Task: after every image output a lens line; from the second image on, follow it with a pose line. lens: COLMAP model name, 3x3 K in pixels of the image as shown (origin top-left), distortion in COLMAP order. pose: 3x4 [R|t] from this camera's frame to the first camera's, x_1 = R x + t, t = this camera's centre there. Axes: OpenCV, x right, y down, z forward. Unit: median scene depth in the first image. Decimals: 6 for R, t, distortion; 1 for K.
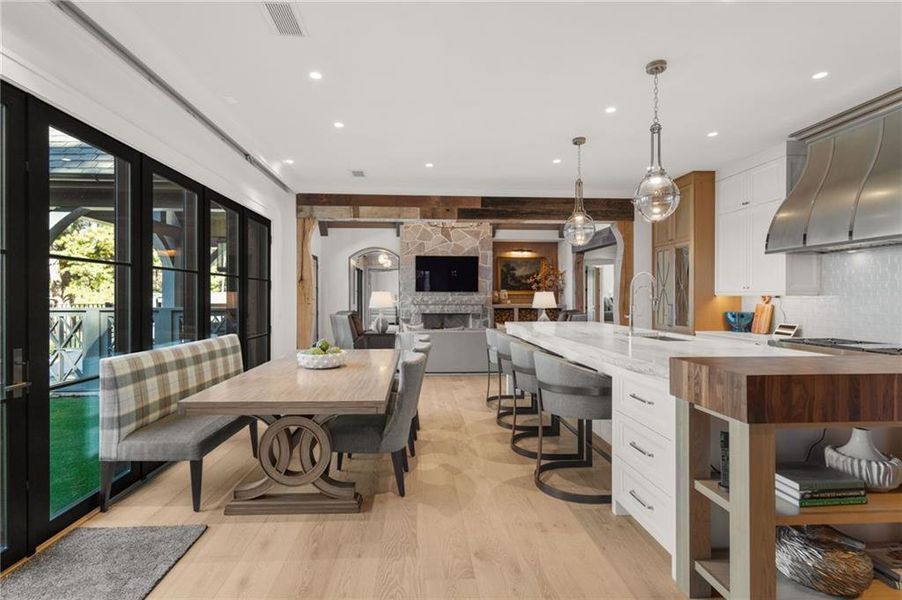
lens RADIAL K [[410.6, 0, 451.0], [0, 410.6, 300.0], [0, 0, 1]] dist [-0.003017, -0.000081]
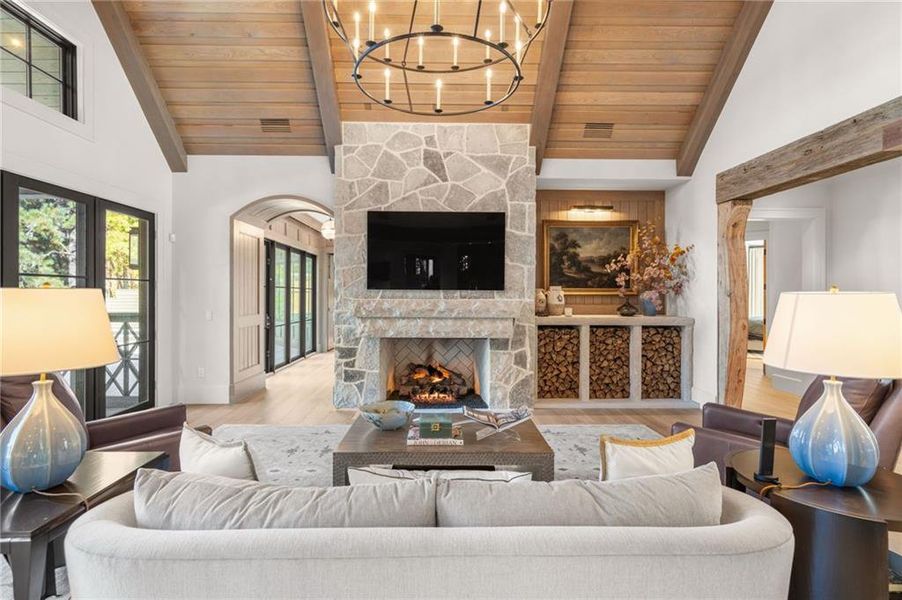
lens RADIAL K [[410.6, 0, 451.0], [0, 410.6, 300.0], [0, 0, 1]] dist [-0.003017, -0.000081]
pose [[0.998775, 0.003919, -0.049324, 0.029045], [-0.003744, 0.999986, 0.003648, -0.010258], [0.049338, -0.003458, 0.998776, 0.534589]]
